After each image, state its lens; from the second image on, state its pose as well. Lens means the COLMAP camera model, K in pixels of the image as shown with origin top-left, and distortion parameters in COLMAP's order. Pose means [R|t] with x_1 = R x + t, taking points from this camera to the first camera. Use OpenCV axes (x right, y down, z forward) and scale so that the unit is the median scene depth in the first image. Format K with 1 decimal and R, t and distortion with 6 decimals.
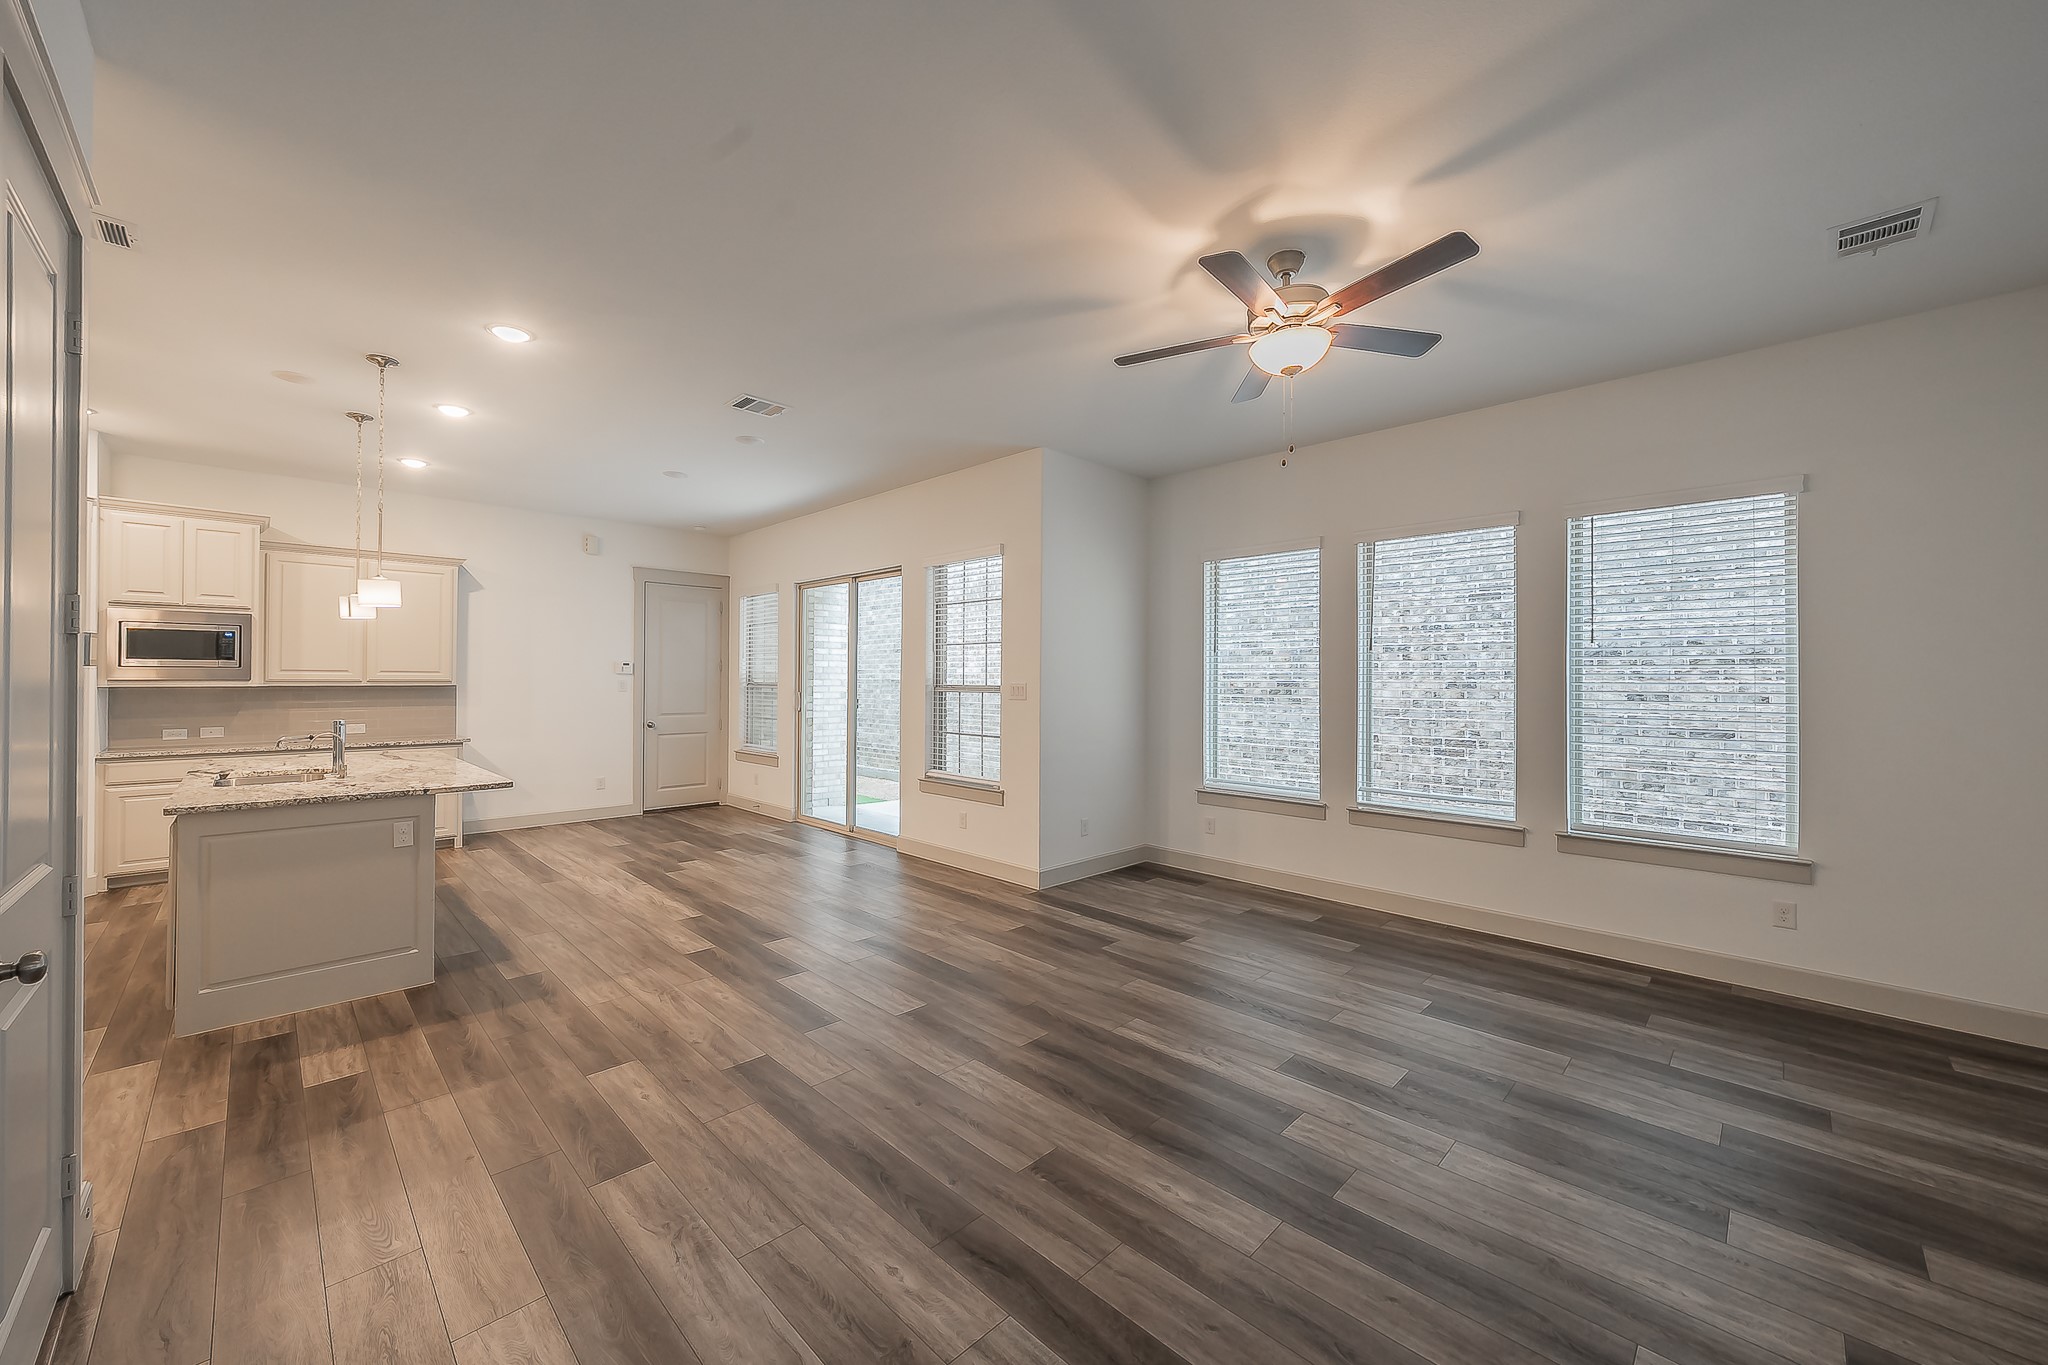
lens RADIAL K [[747.8, 0, 1017.9], [0, 747.8, 676.4], [0, 0, 1]] dist [-0.002084, -0.000202]
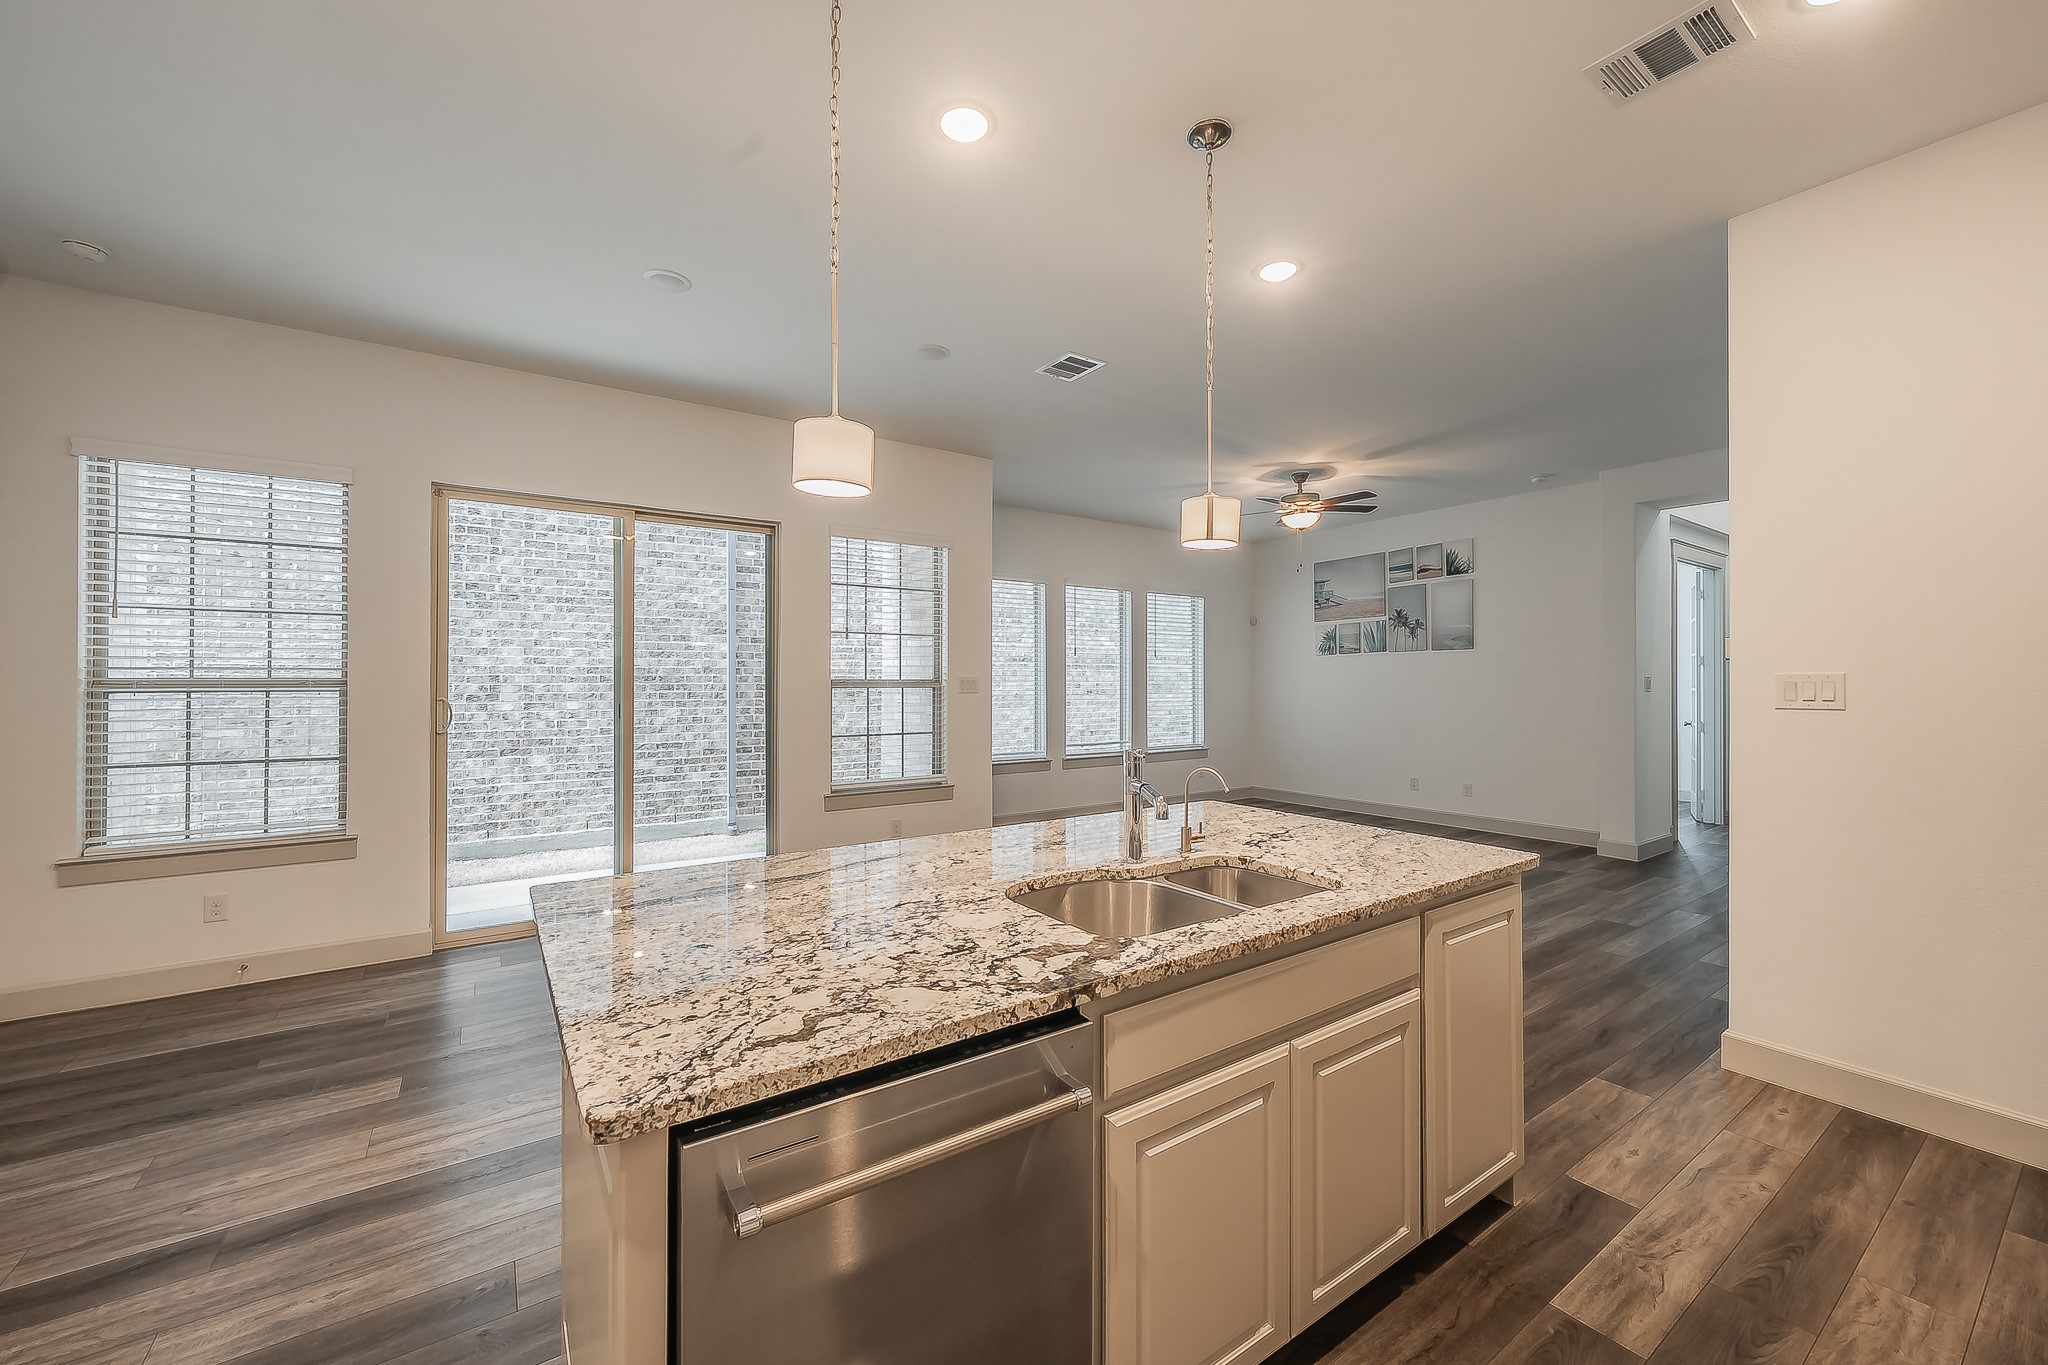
lens RADIAL K [[789.1, 0, 1016.8], [0, 789.1, 679.6], [0, 0, 1]] dist [0.000421, -0.000063]
pose [[0.191935, -0.002194, 0.981405, -1.312287], [-0.002849, 0.999992, 0.002793, 0.011033], [-0.981404, -0.003332, 0.191927, 0.897654]]
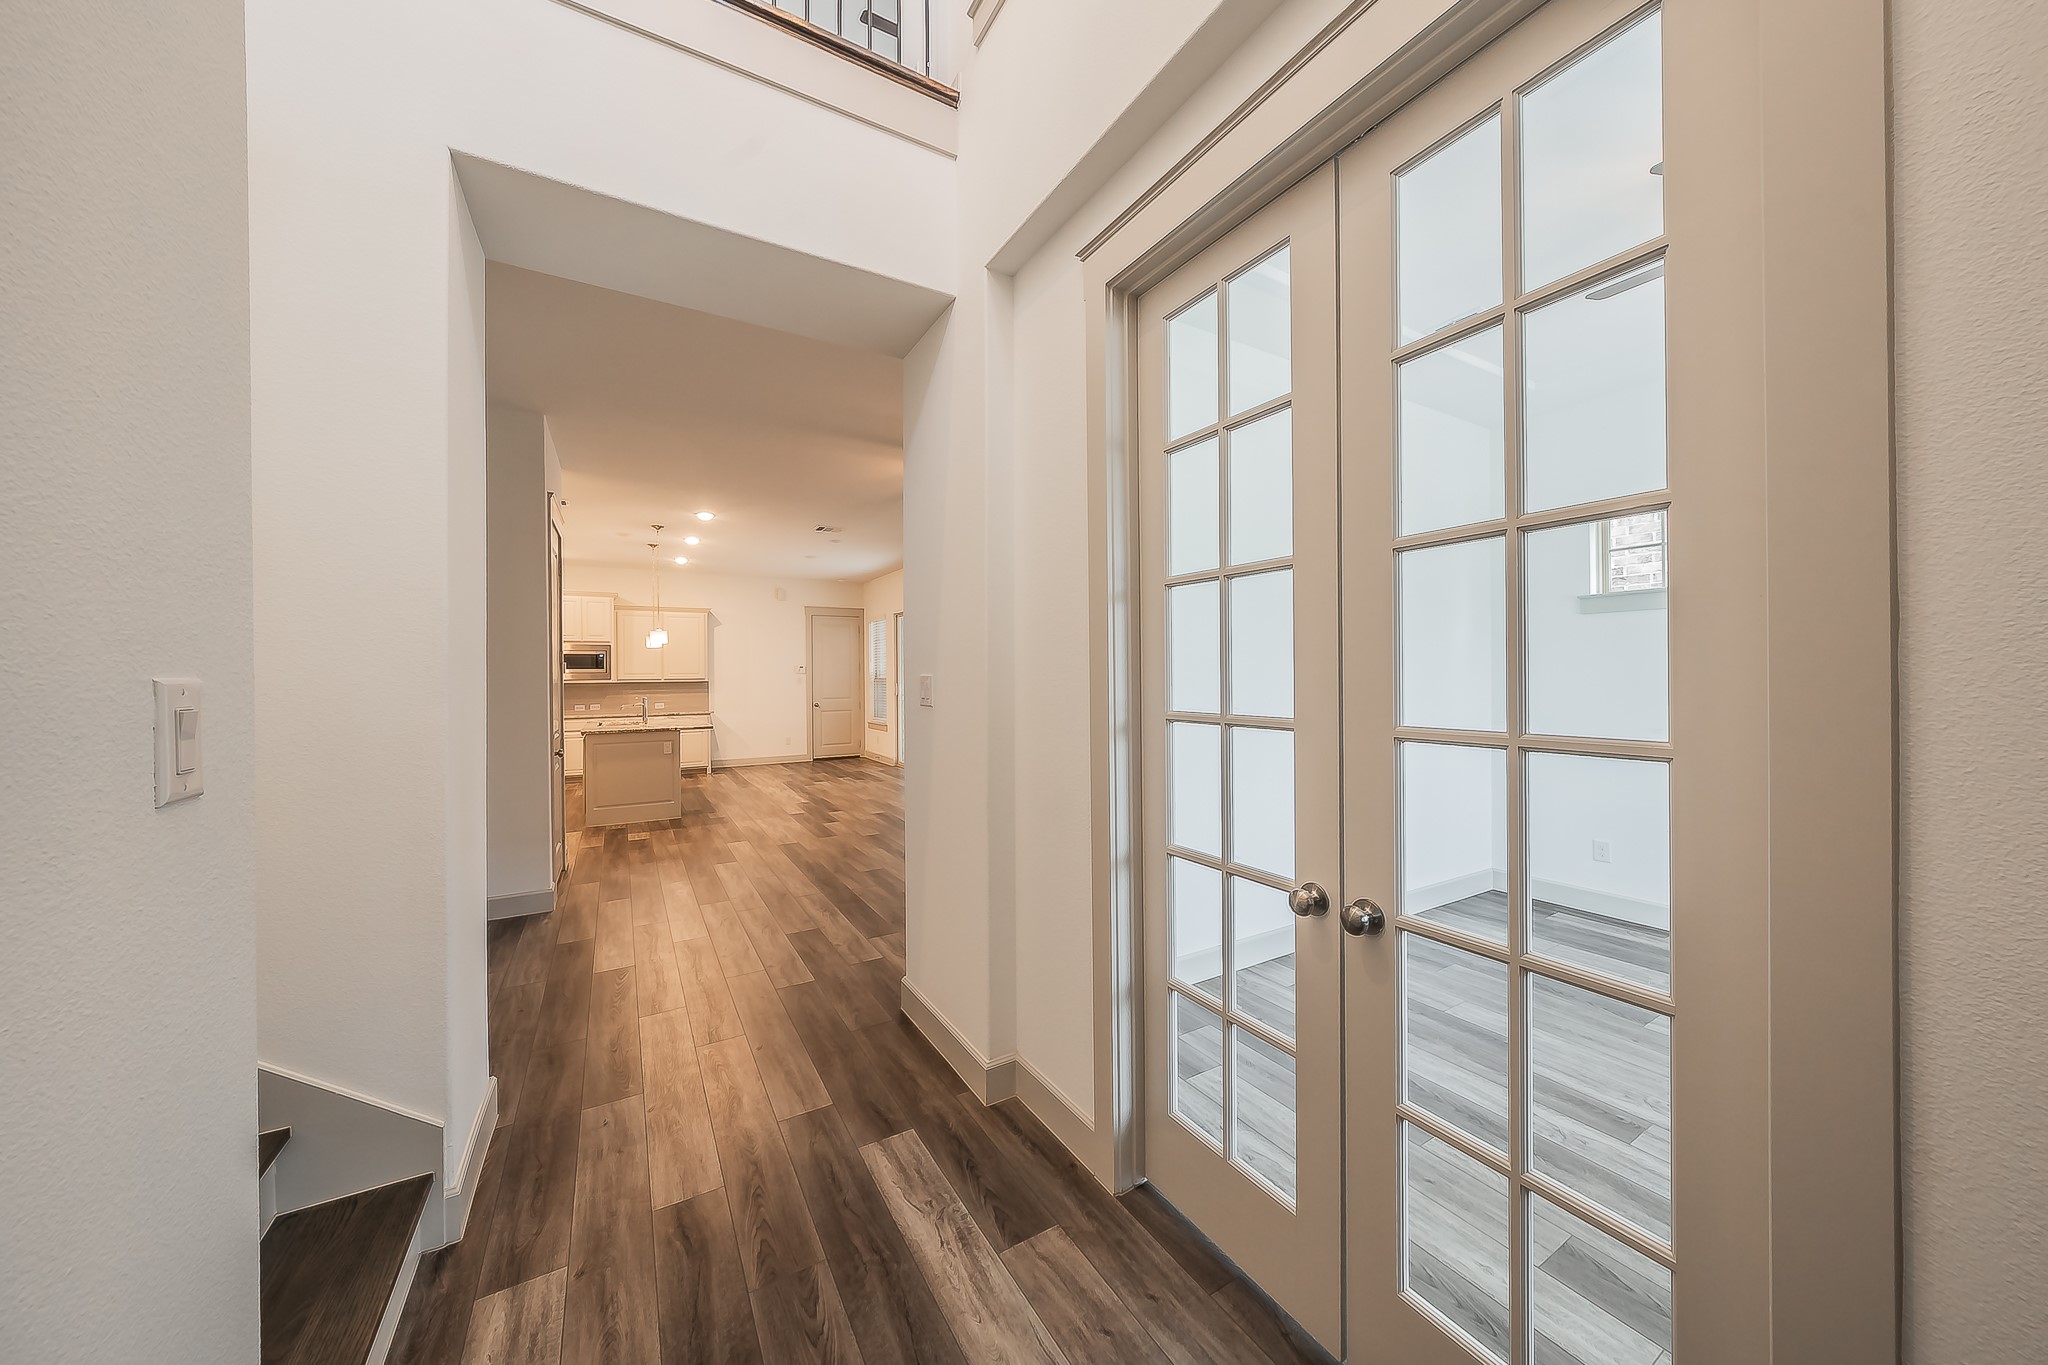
lens RADIAL K [[683.2, 0, 1024.1], [0, 683.2, 676.2], [0, 0, 1]] dist [-0.000386, -0.000041]
pose [[0.966394, -0.012784, -0.256748, 0.581328], [0.014681, 0.999877, 0.005472, 0.003749], [0.256646, -0.009057, 0.966463, -0.549578]]
